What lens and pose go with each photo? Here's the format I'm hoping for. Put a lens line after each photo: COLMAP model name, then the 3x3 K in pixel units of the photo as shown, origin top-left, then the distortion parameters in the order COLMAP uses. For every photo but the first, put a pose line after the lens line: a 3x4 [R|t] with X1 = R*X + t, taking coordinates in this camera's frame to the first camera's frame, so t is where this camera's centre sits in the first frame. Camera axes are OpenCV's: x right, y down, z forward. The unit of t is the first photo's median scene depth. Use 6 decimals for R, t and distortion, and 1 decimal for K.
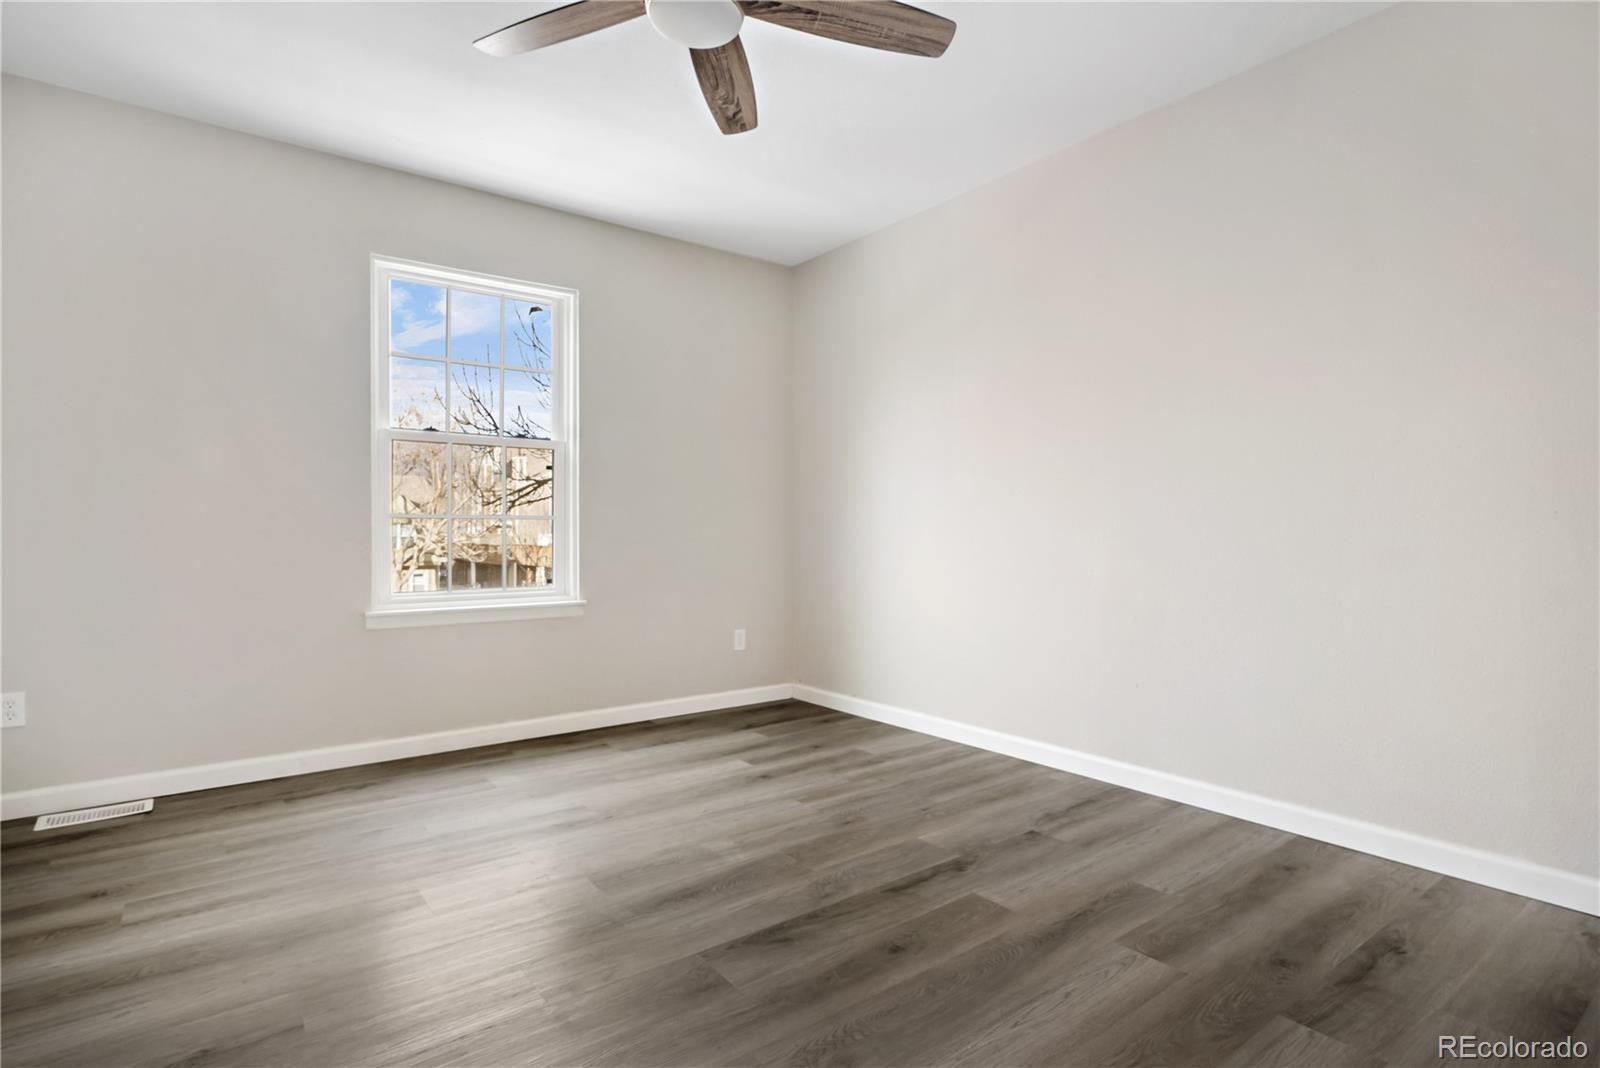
lens RADIAL K [[801.3, 0, 797.2], [0, 801.3, 536.8], [0, 0, 1]] dist [-0.000939, -0.000046]
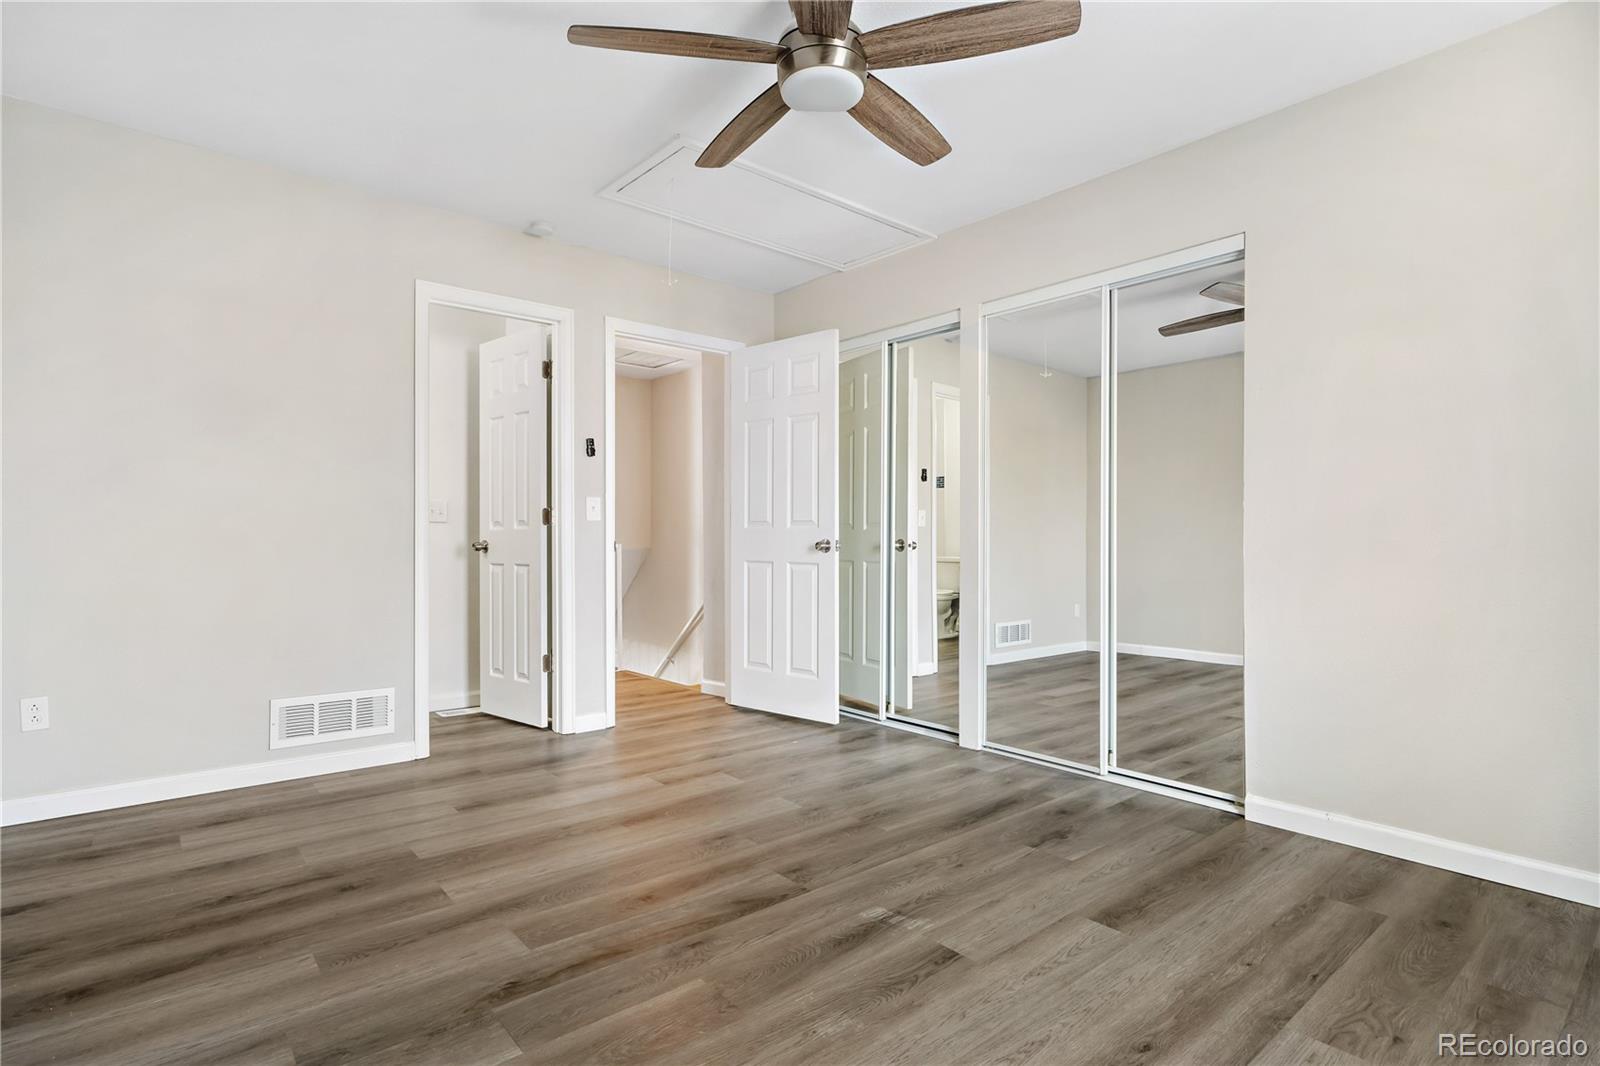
lens RADIAL K [[801.3, 0, 797.2], [0, 801.3, 535.8], [0, 0, 1]] dist [-0.000939, -0.000046]
pose [[-0.998583, -0.001458, -0.053188, -0.033754], [-0.001617, 0.999994, 0.002948, -0.027978], [0.053184, 0.003030, -0.998580, 2.020023]]
